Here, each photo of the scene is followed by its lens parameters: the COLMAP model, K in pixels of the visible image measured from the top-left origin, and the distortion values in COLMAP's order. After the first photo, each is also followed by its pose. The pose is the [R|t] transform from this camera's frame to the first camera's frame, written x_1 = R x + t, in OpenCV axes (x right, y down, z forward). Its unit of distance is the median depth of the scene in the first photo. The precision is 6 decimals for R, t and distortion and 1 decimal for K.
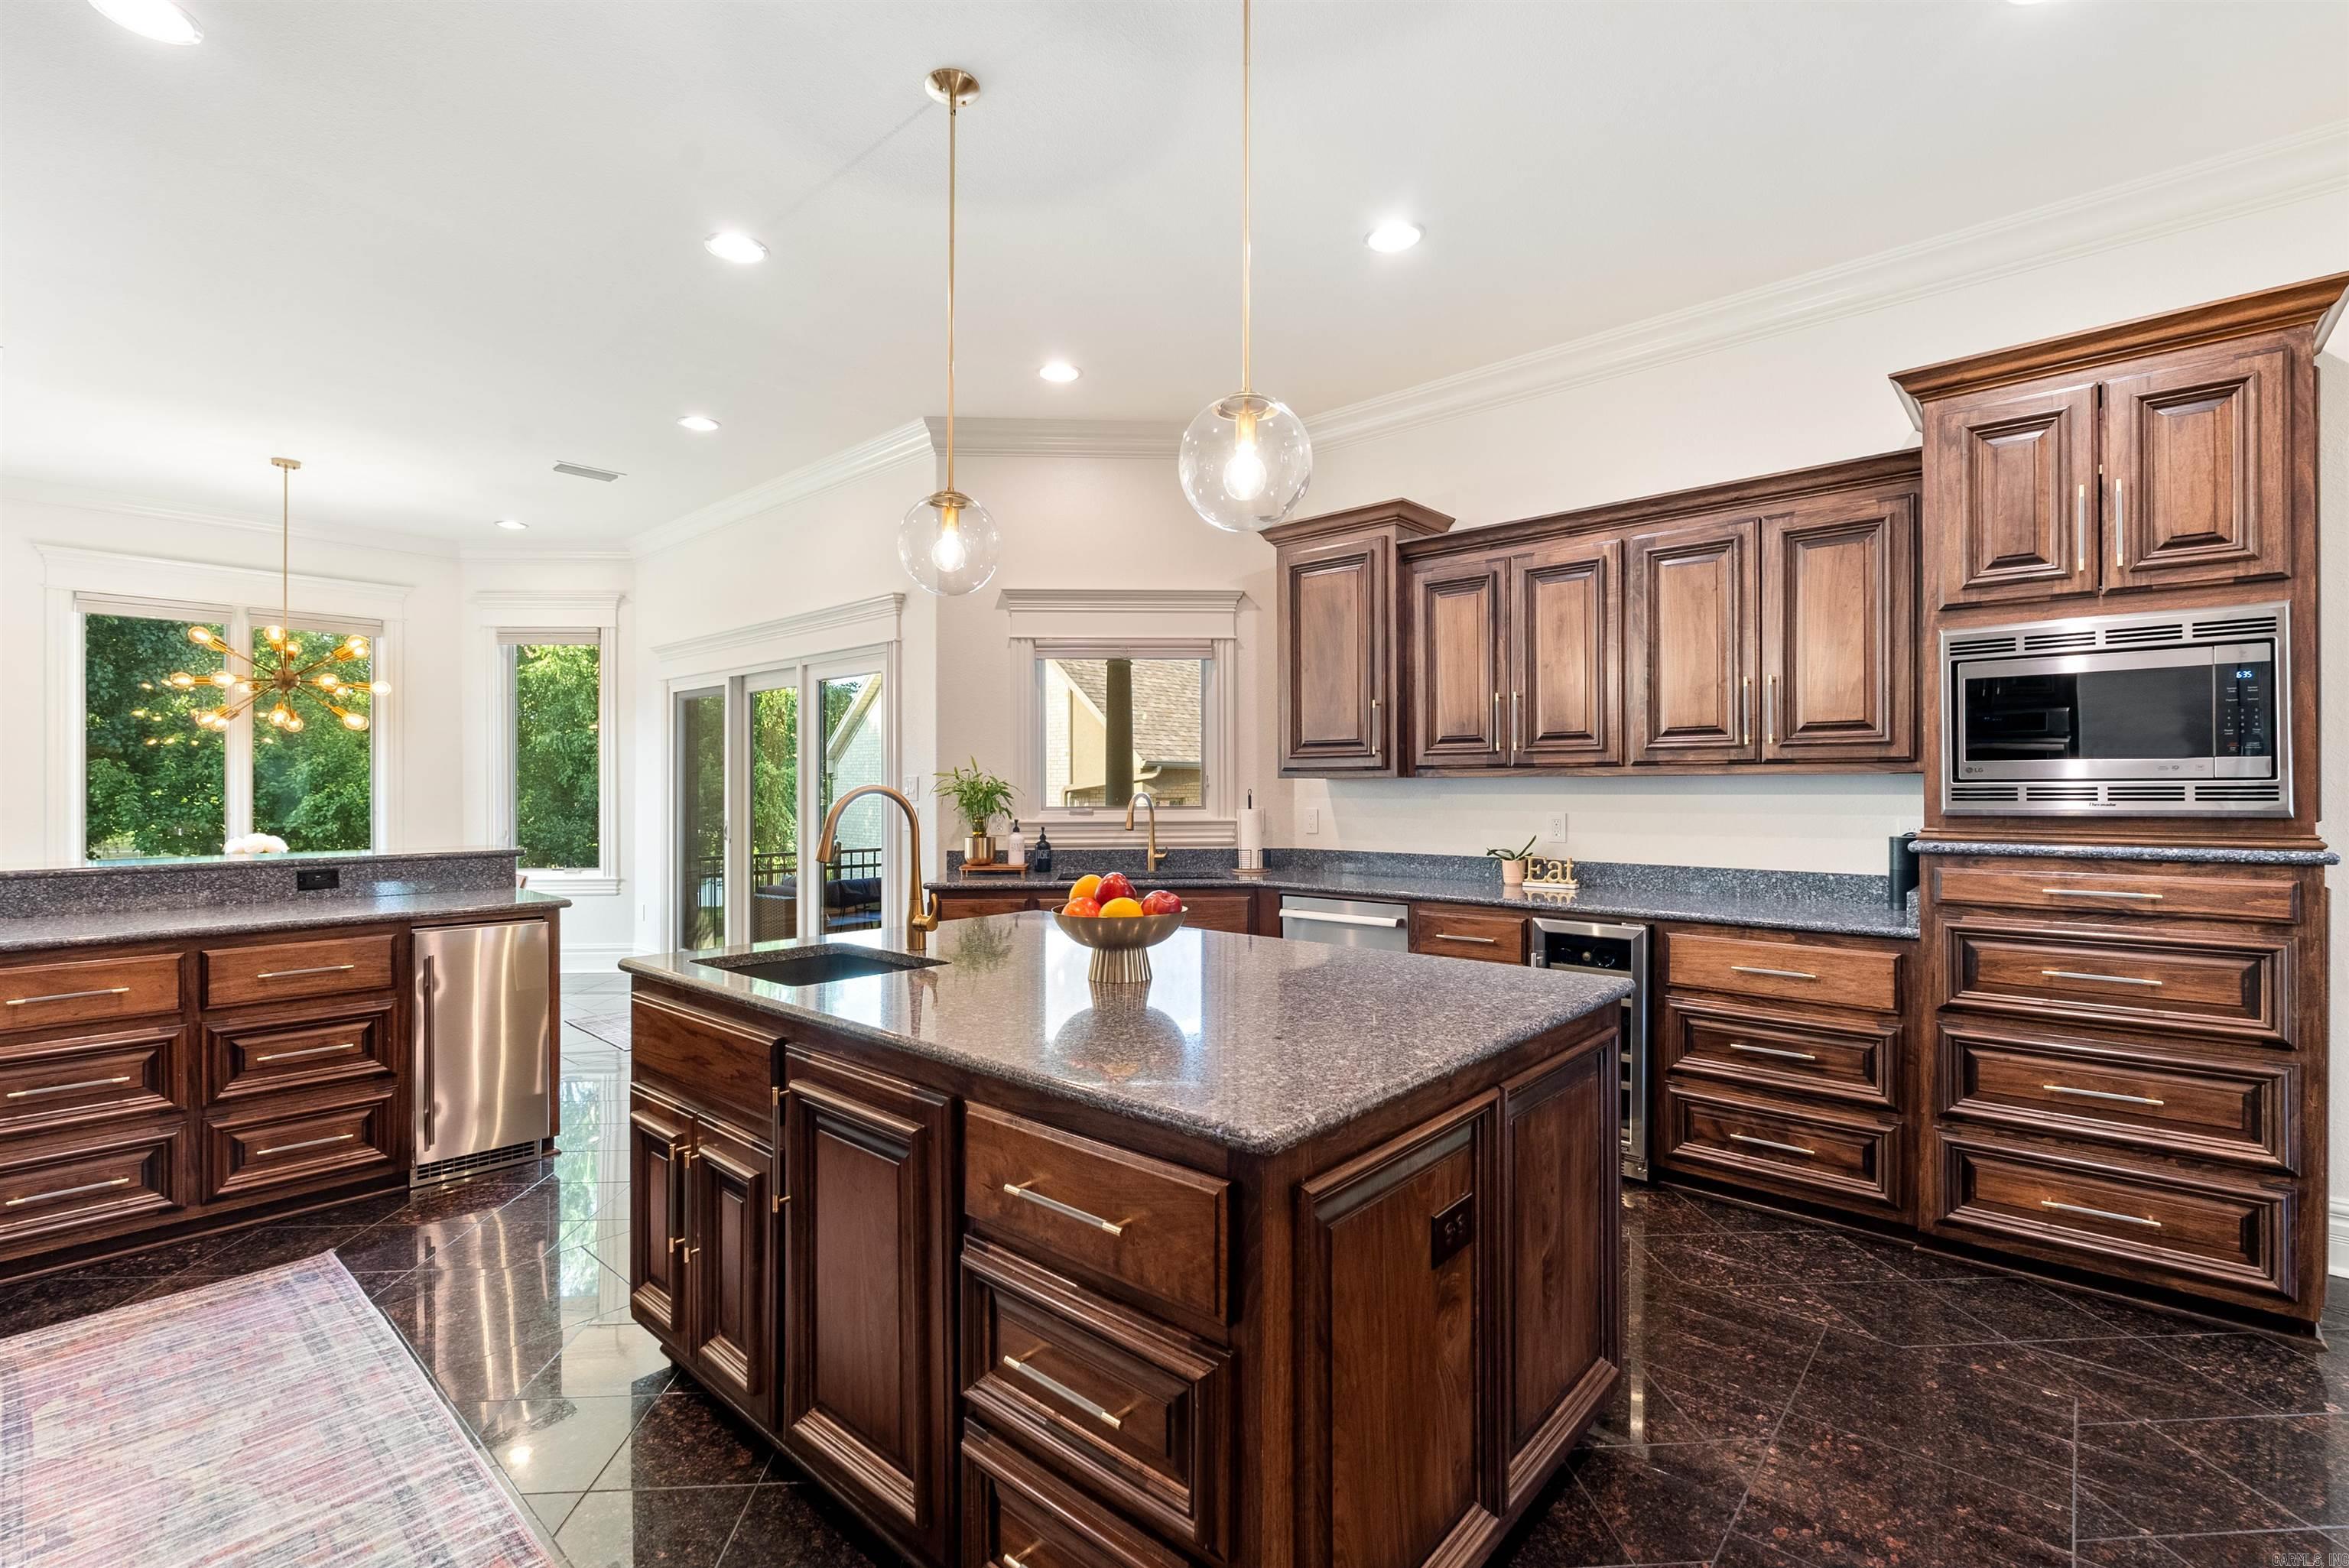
lens RADIAL K [[1044.4, 0, 1167.0], [0, 1044.4, 780.8], [0, 0, 1]] dist [-0.003847, 0.000886]
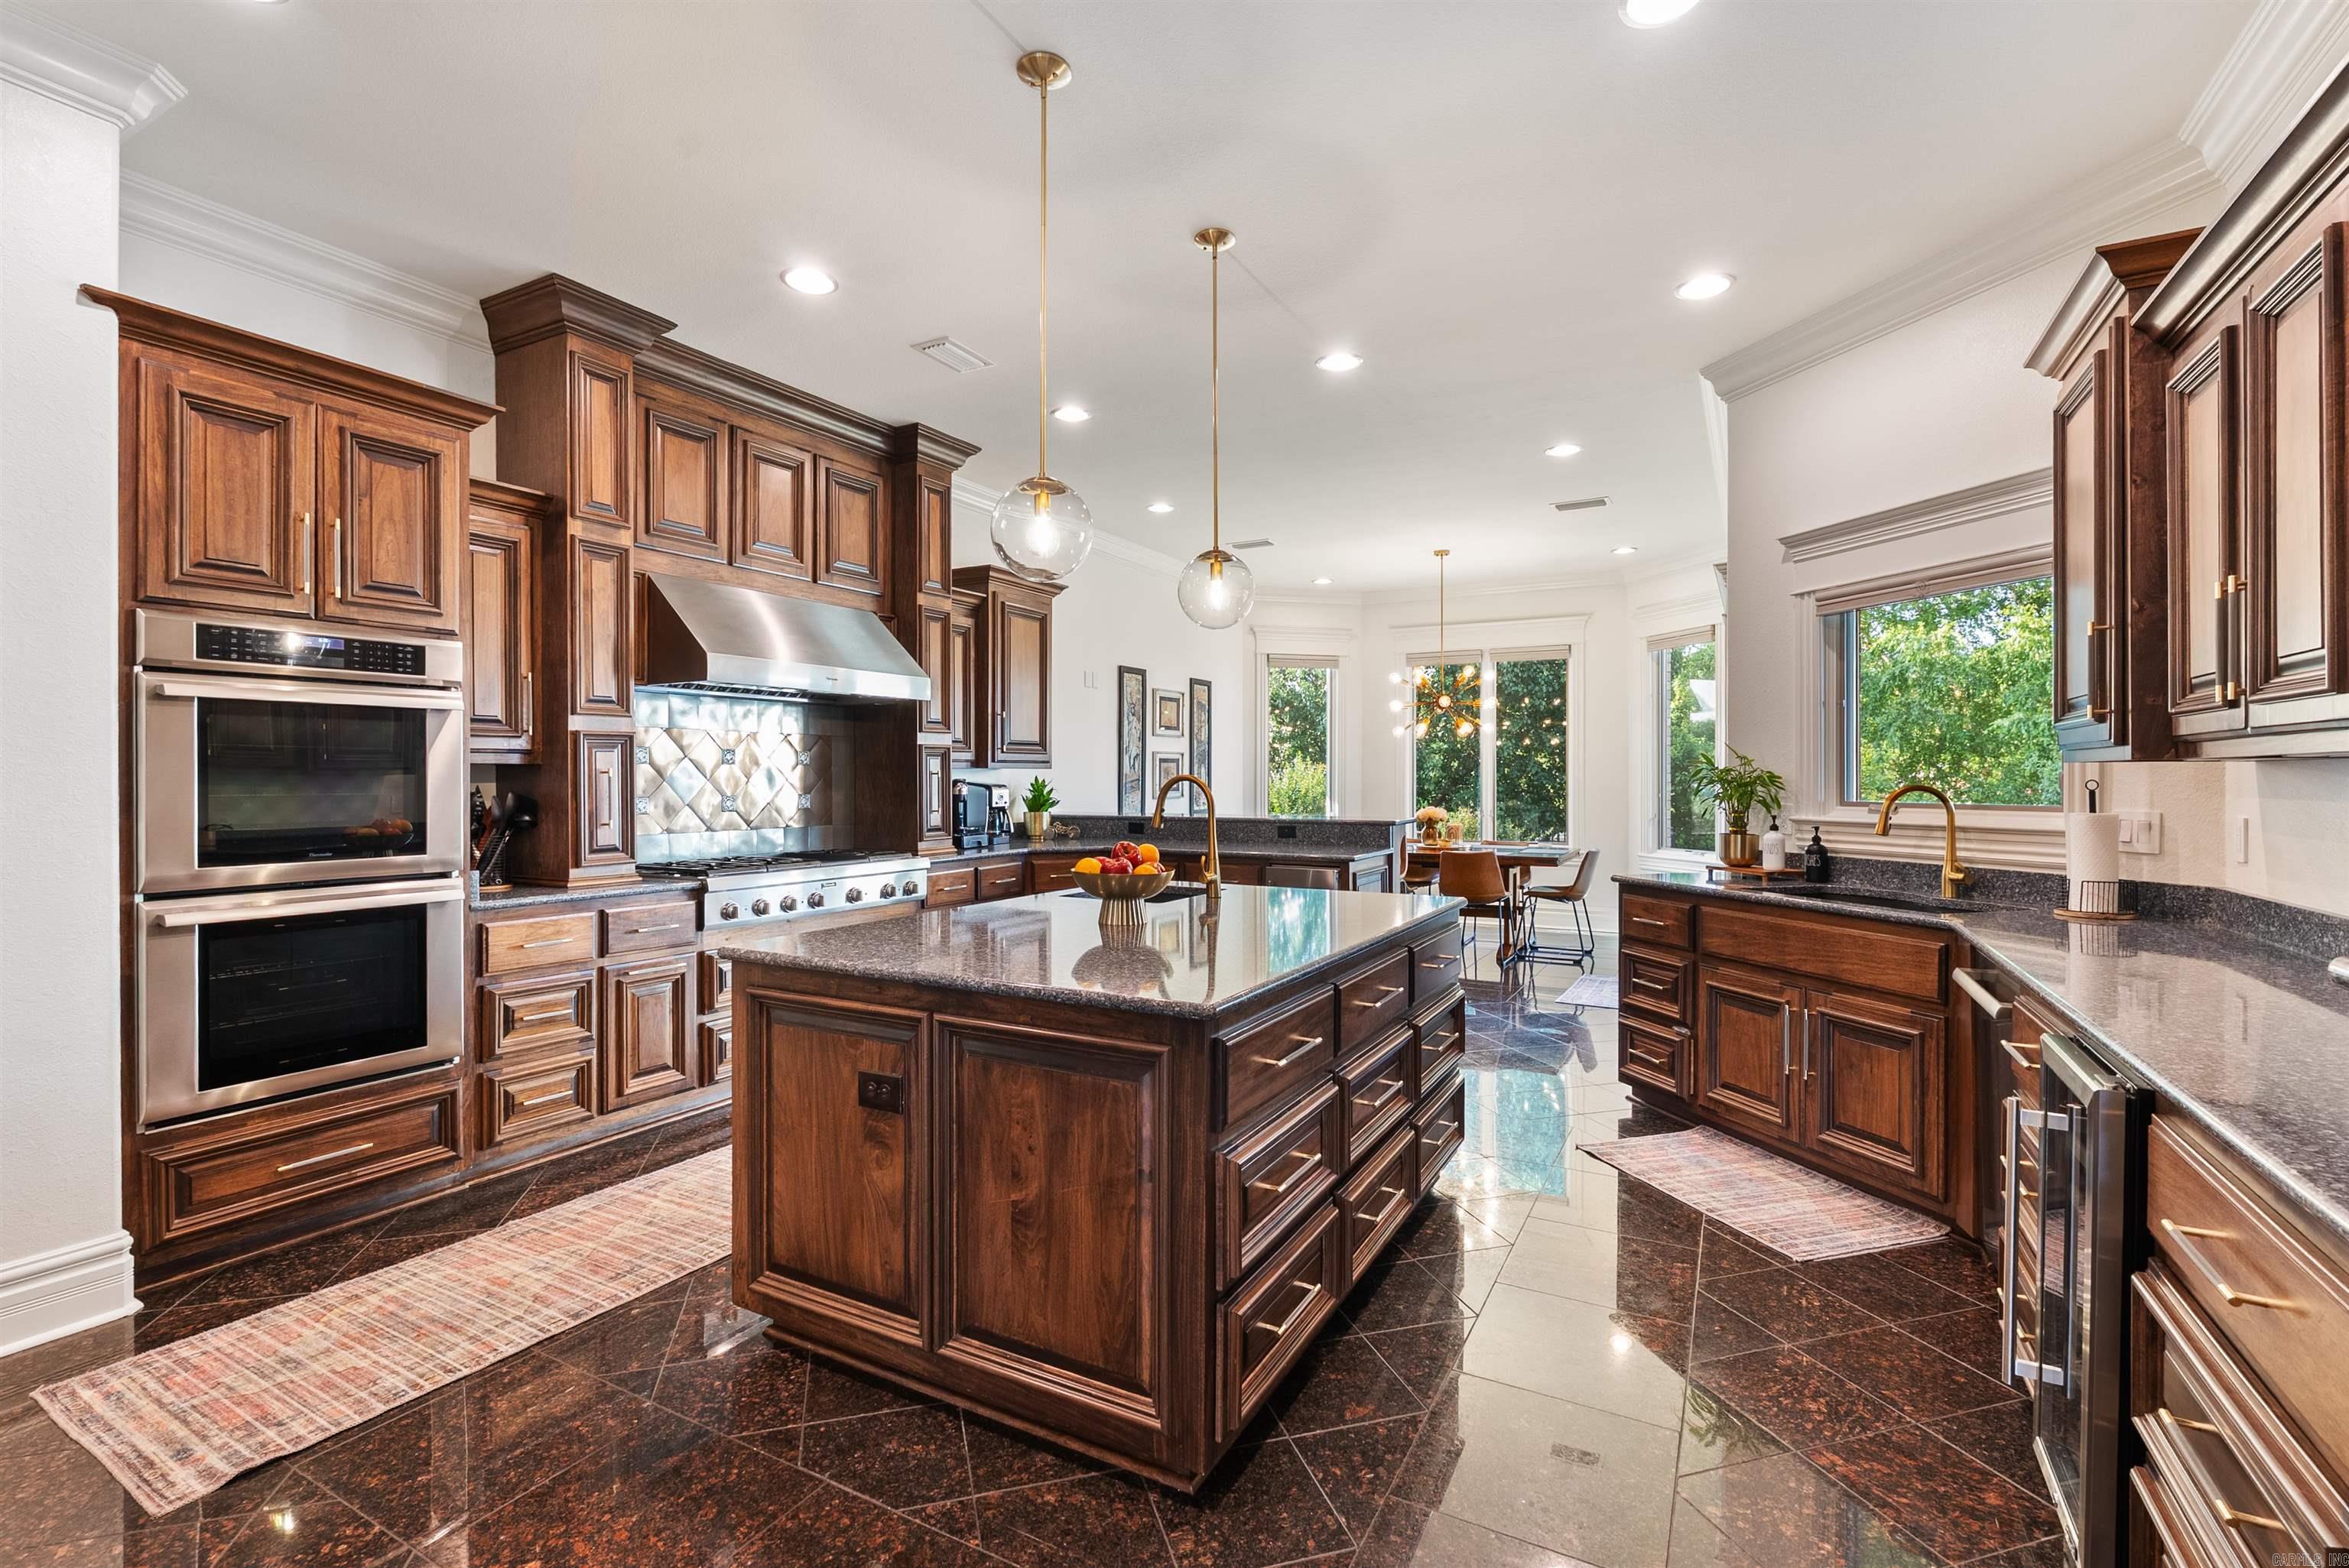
lens RADIAL K [[1044.4, 0, 1171.3], [0, 1044.4, 780.9], [0, 0, 1]] dist [-0.003847, 0.000886]
pose [[0.216173, 0.006534, -0.976333, 0.552805], [0.005725, 0.999952, 0.007960, 0.000440], [0.976338, -0.007310, 0.216125, 0.345998]]
